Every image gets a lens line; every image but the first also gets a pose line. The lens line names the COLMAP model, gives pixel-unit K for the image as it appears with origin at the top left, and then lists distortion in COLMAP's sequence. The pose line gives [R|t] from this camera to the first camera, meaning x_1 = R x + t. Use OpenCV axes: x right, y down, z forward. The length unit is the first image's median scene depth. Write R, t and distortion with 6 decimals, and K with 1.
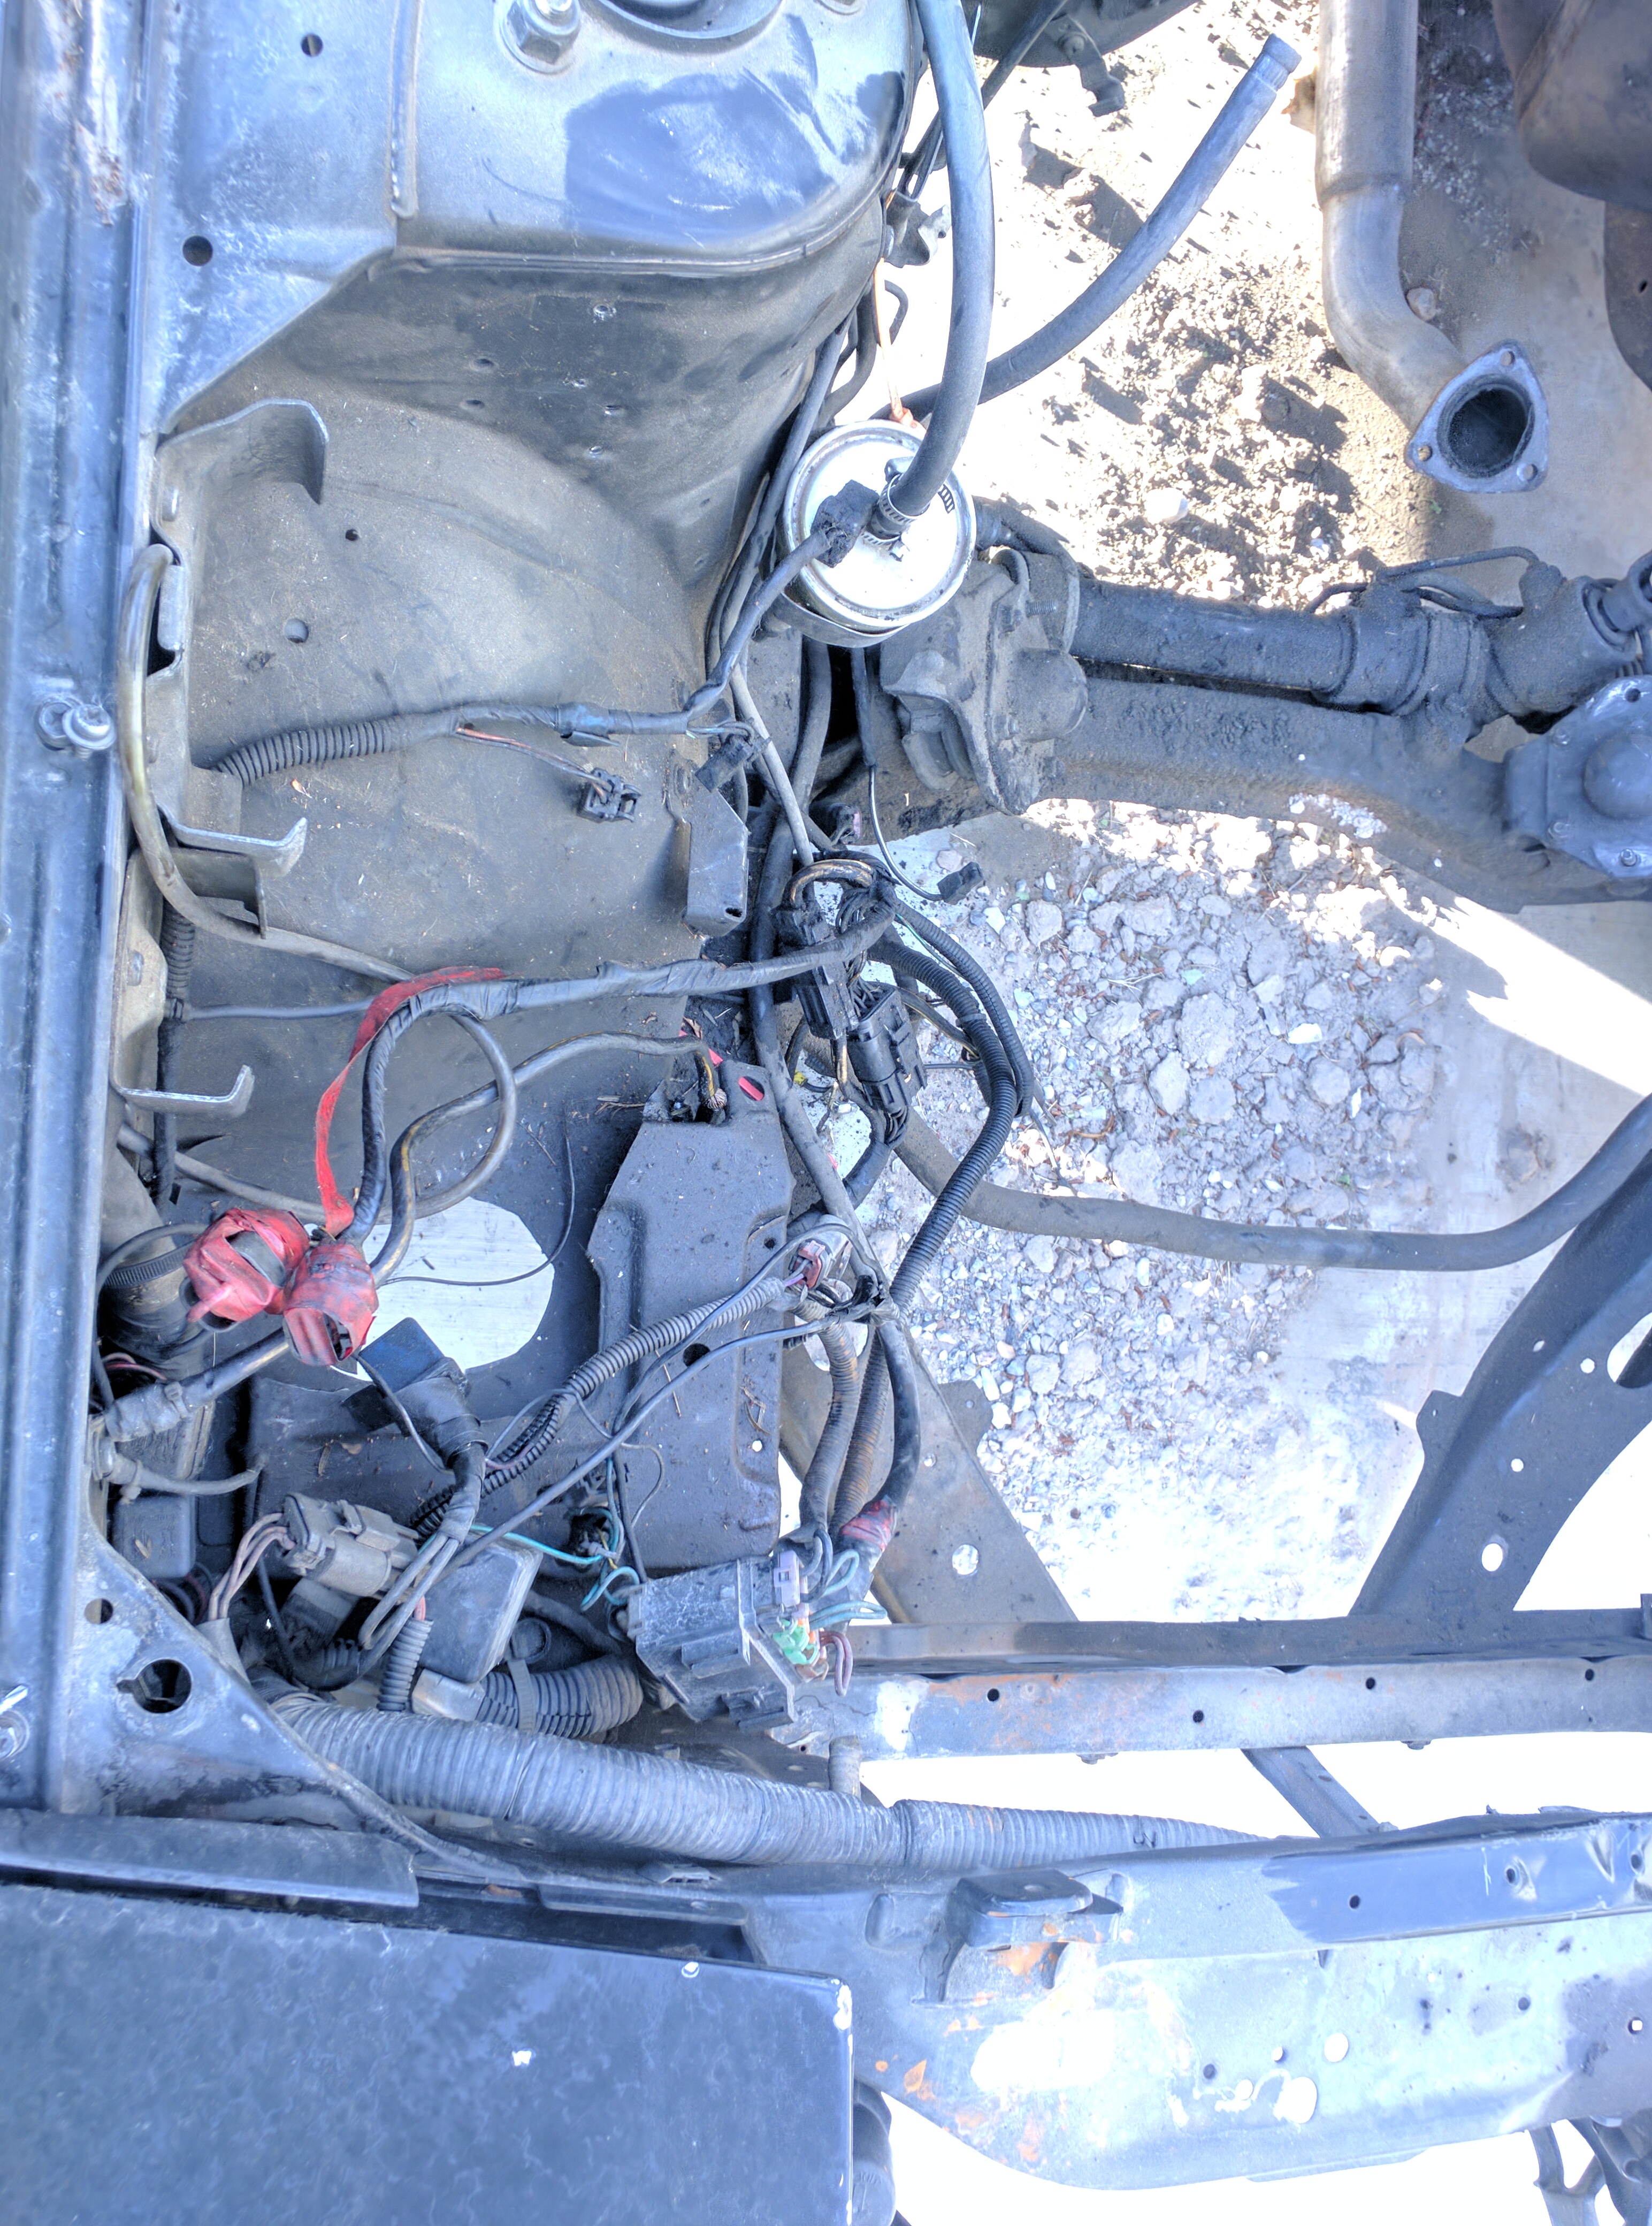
lens RADIAL K [[1814.9, 0, 804.1], [0, 1814.9, 1129.1], [0, 0, 1]] dist [0.028495, -0.029418]
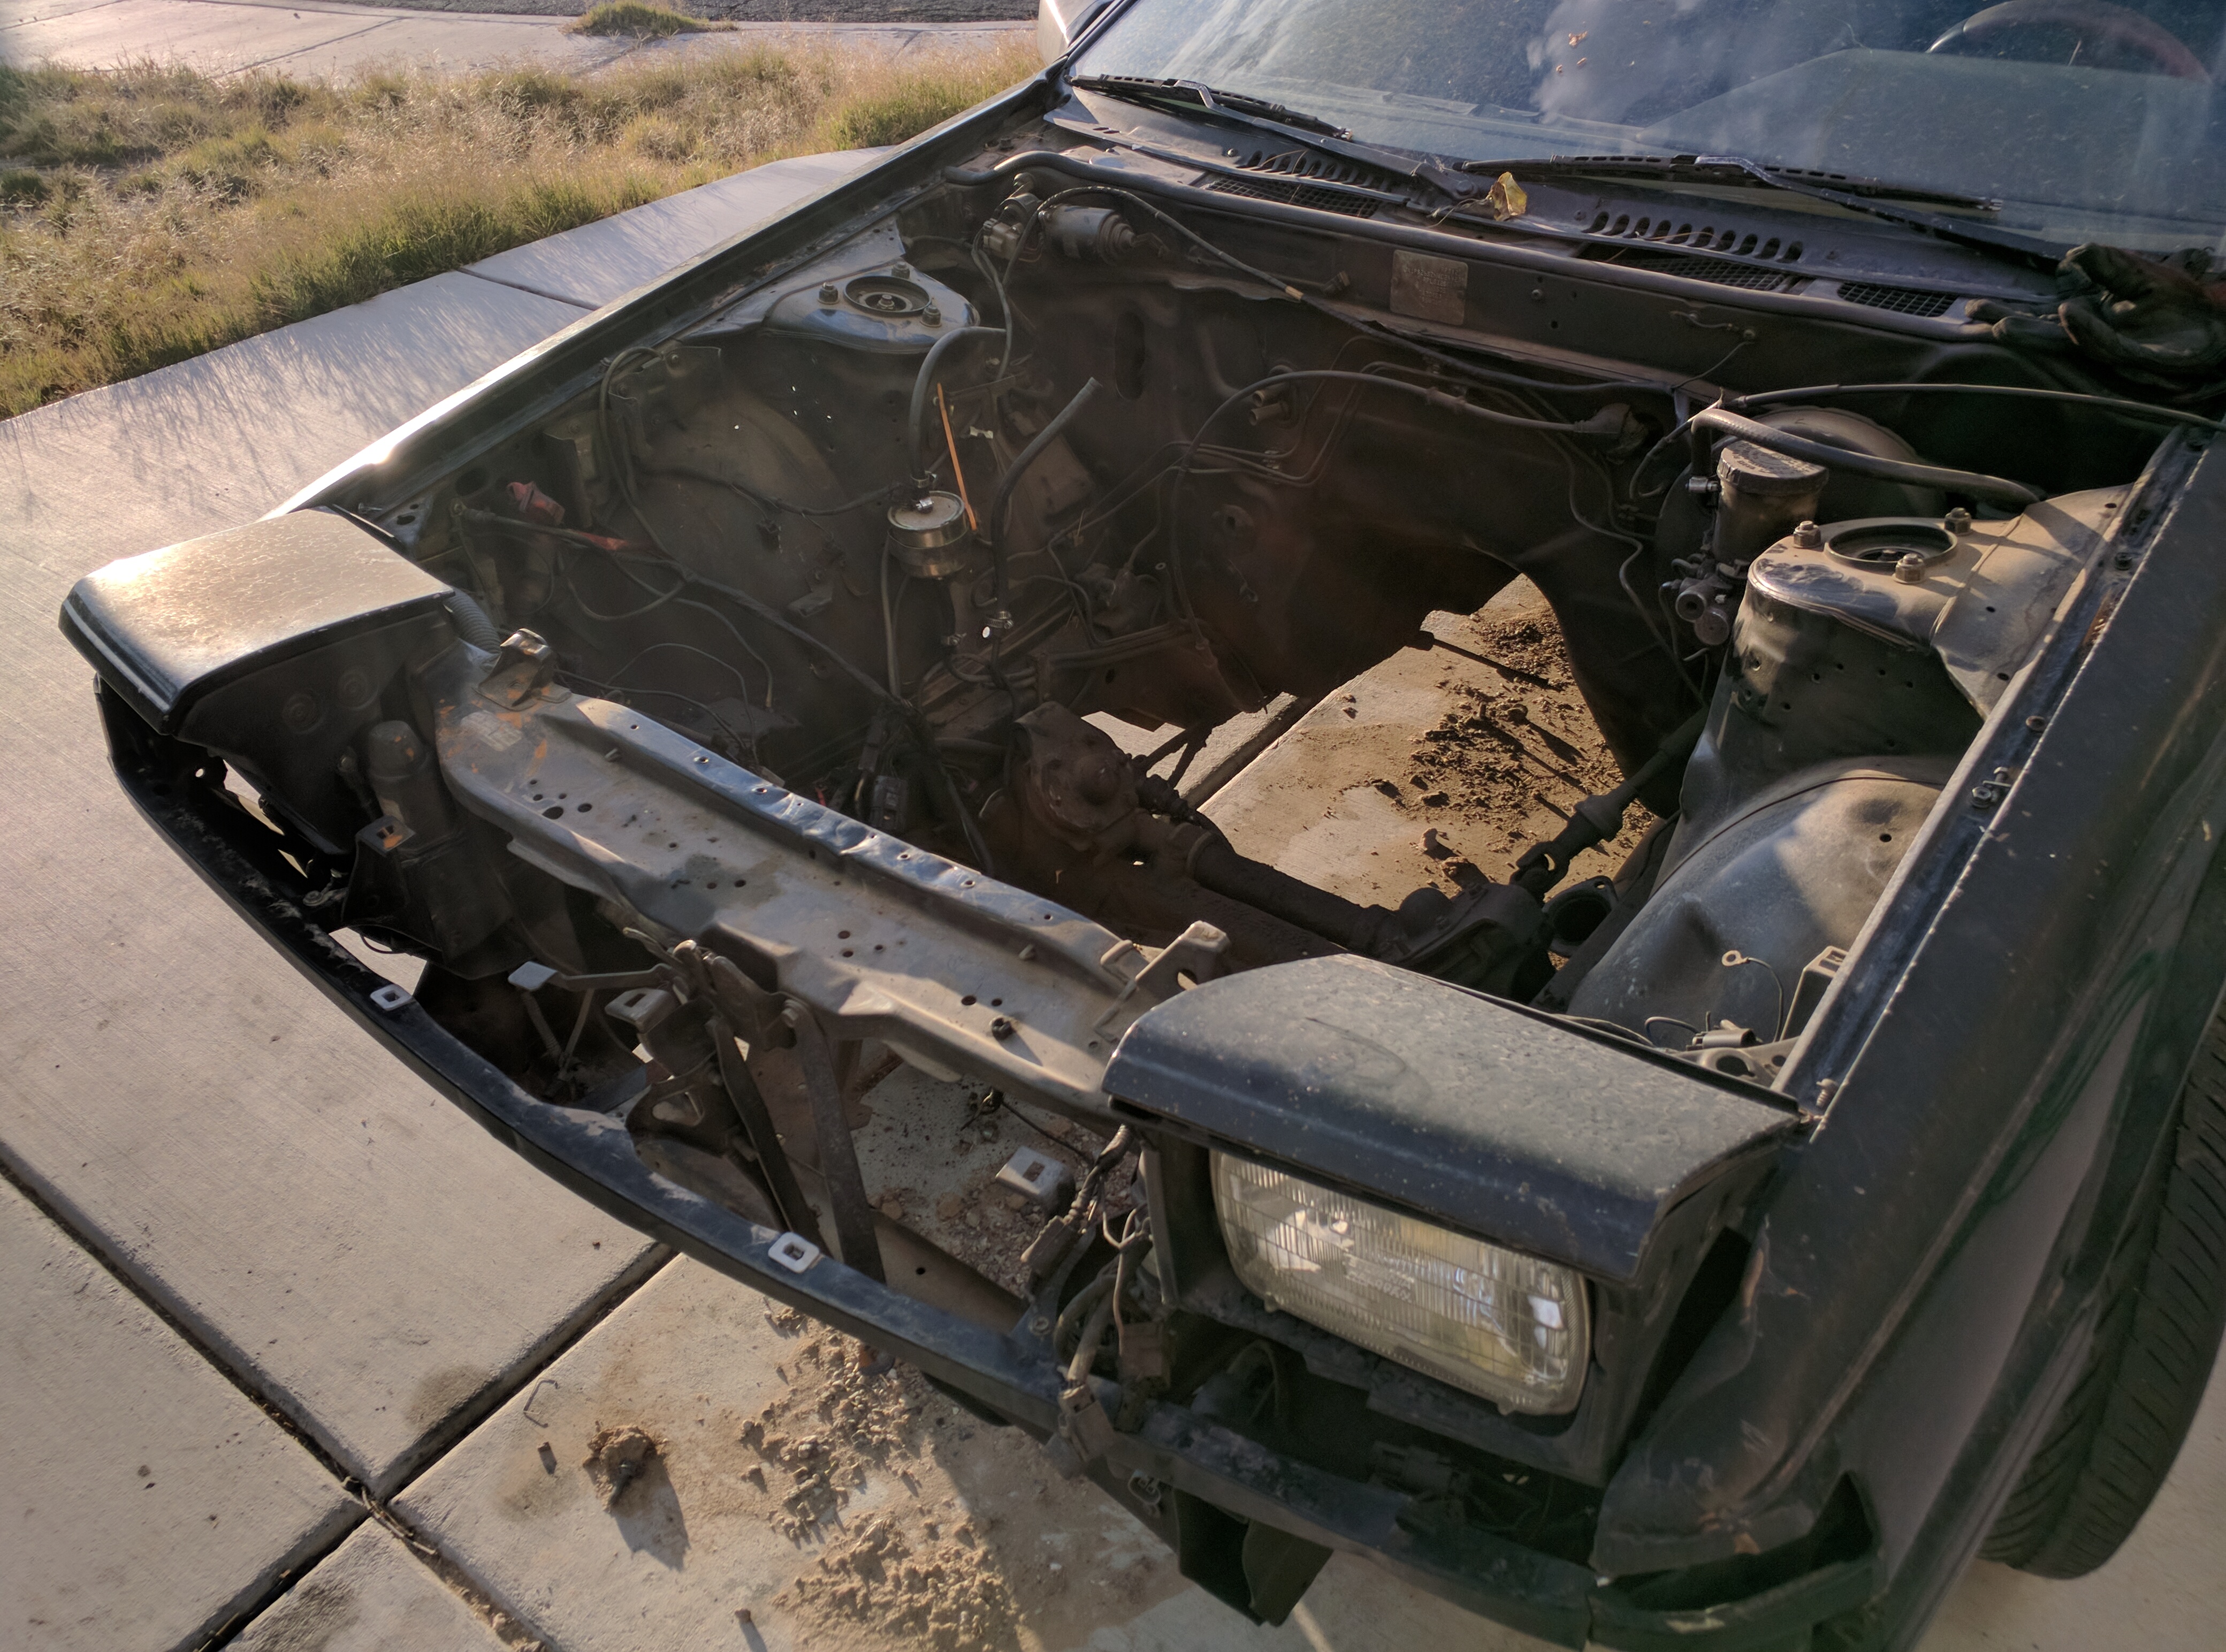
lens RADIAL K [[1814.9, 0, 1128.6], [0, 1814.9, 813.4], [0, 0, 1]] dist [0.028495, -0.029418]
pose [[0.784575, 0.071295, -0.615921, 0.977020], [-0.556104, 0.520229, -0.648159, 0.726174], [0.274209, 0.851046, 0.447806, 0.151672]]
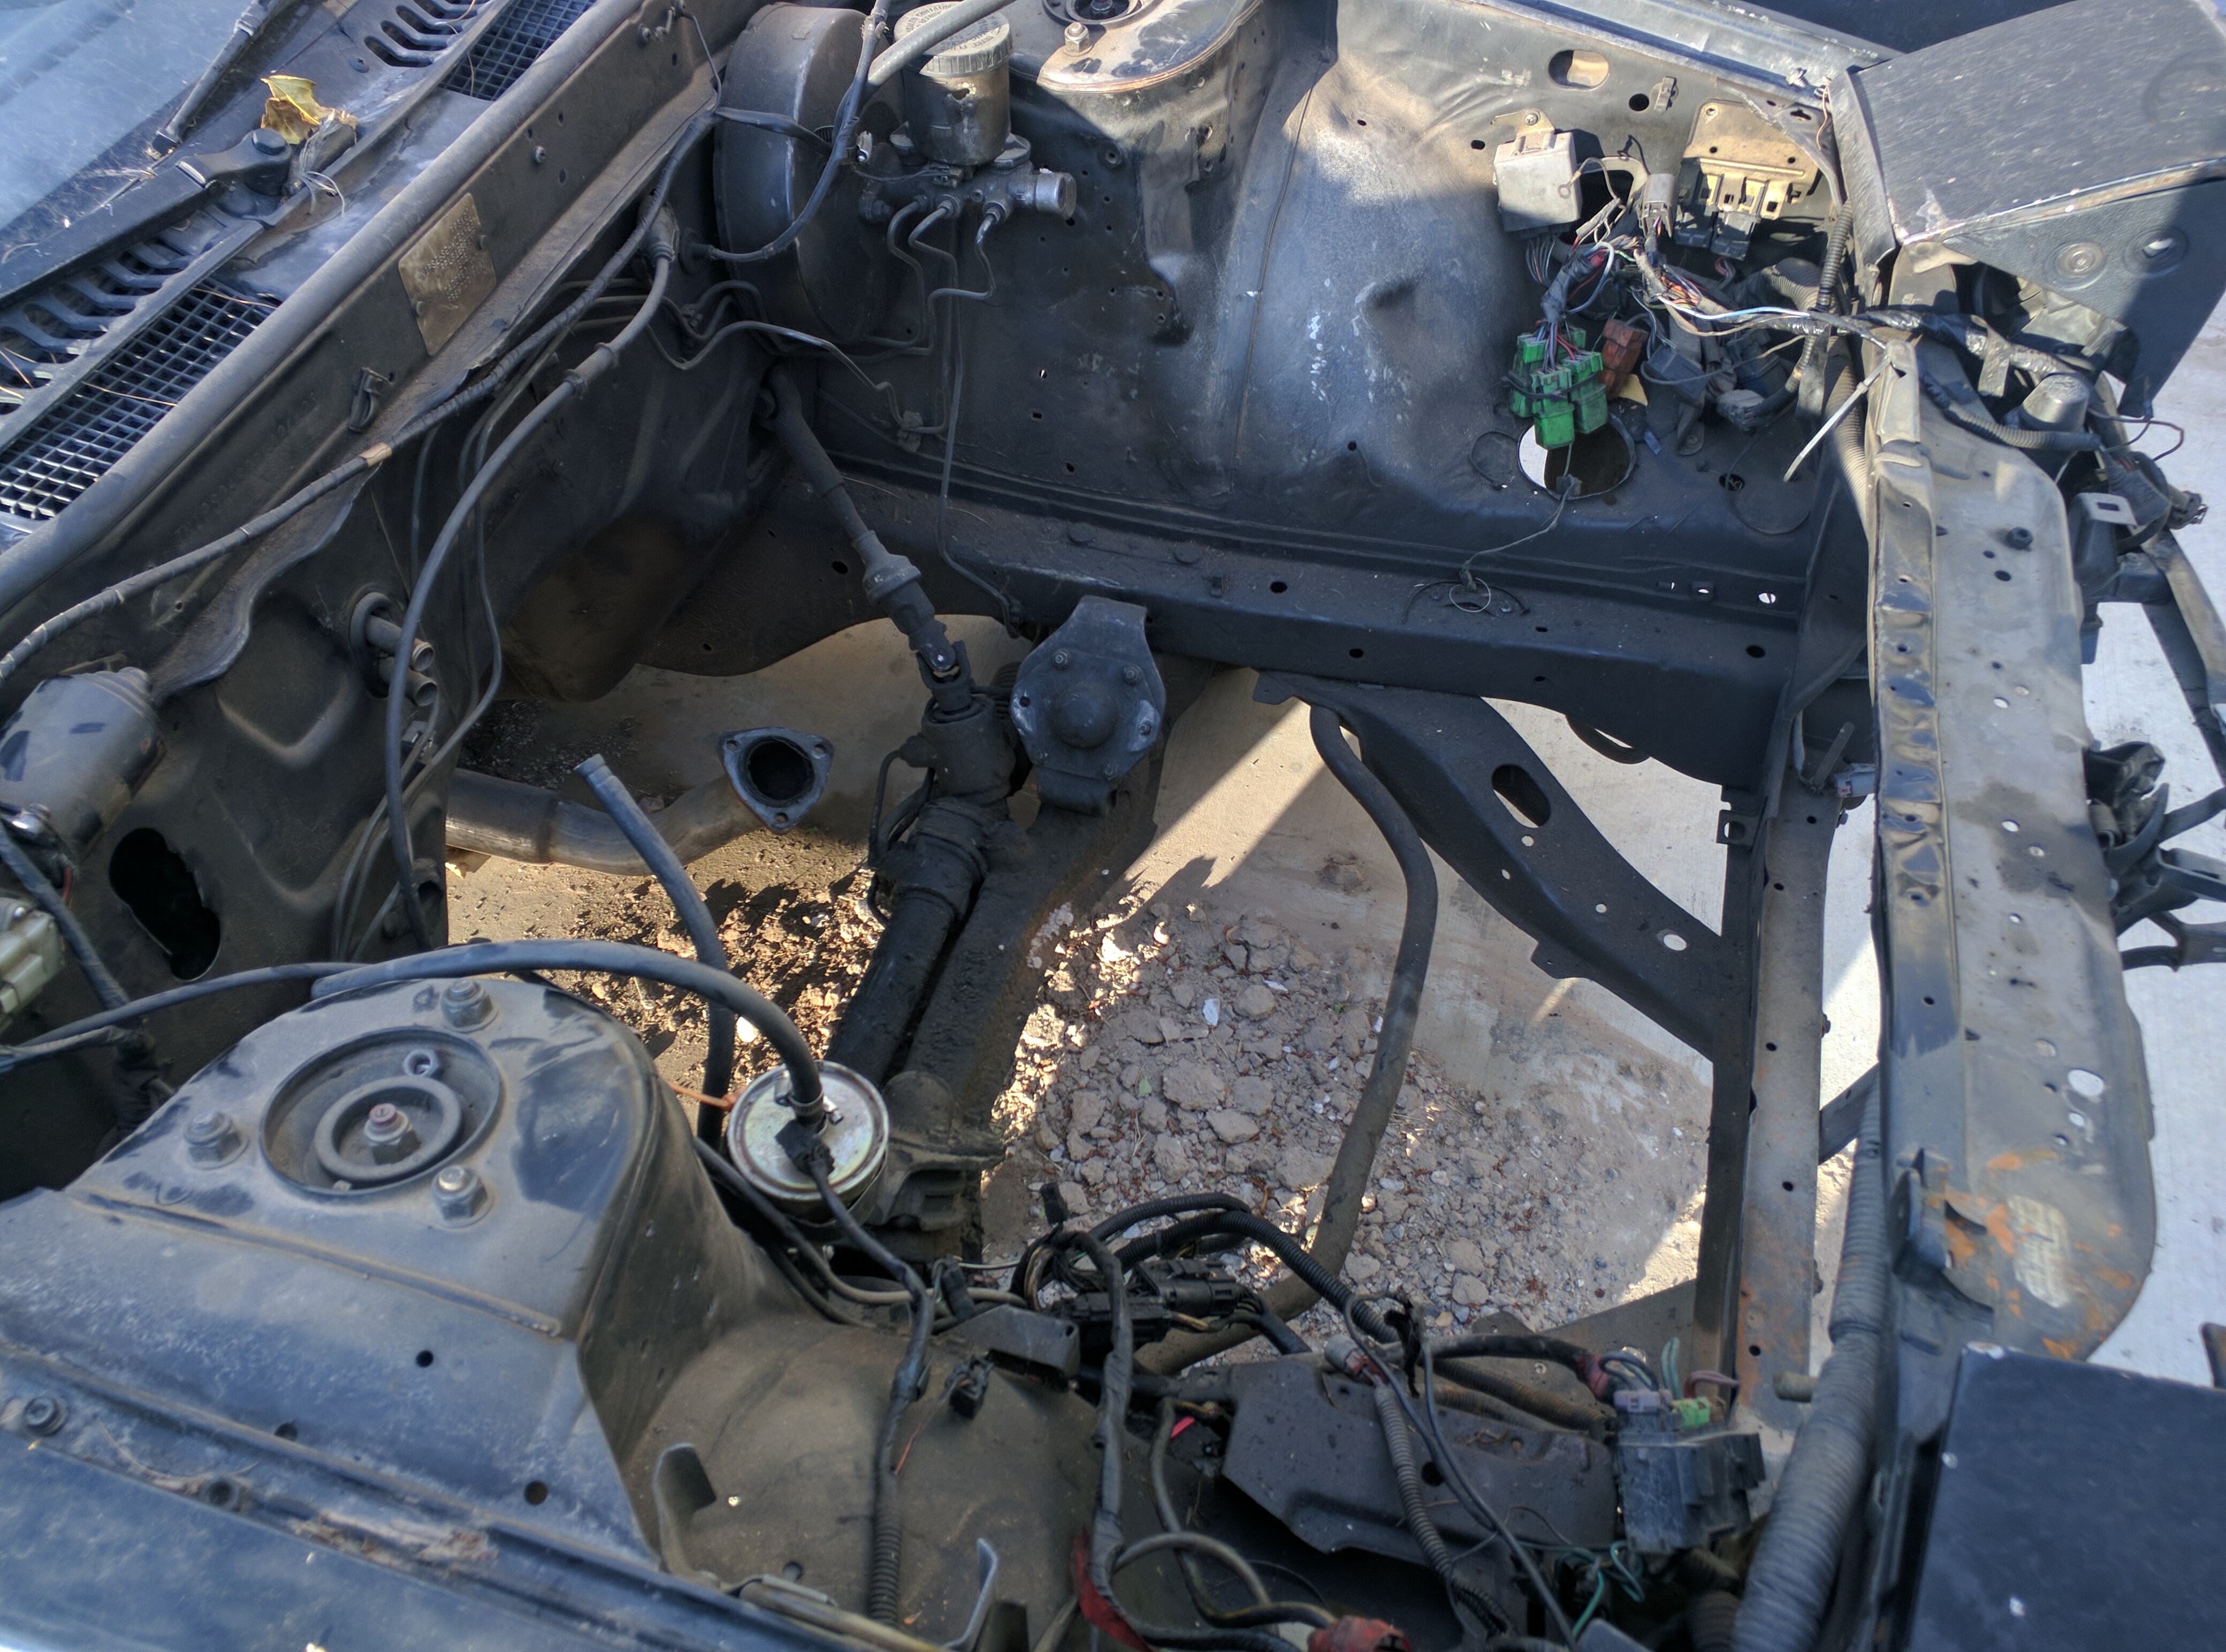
lens RADIAL K [[1814.9, 0, 1113.2], [0, 1814.9, 850.5], [0, 0, 1]] dist [0.028495, -0.029418]
pose [[0.222639, -0.886124, 0.406469, -0.128630], [0.974877, 0.199462, -0.099142, -0.019564], [0.006777, 0.418330, 0.908270, -0.117269]]
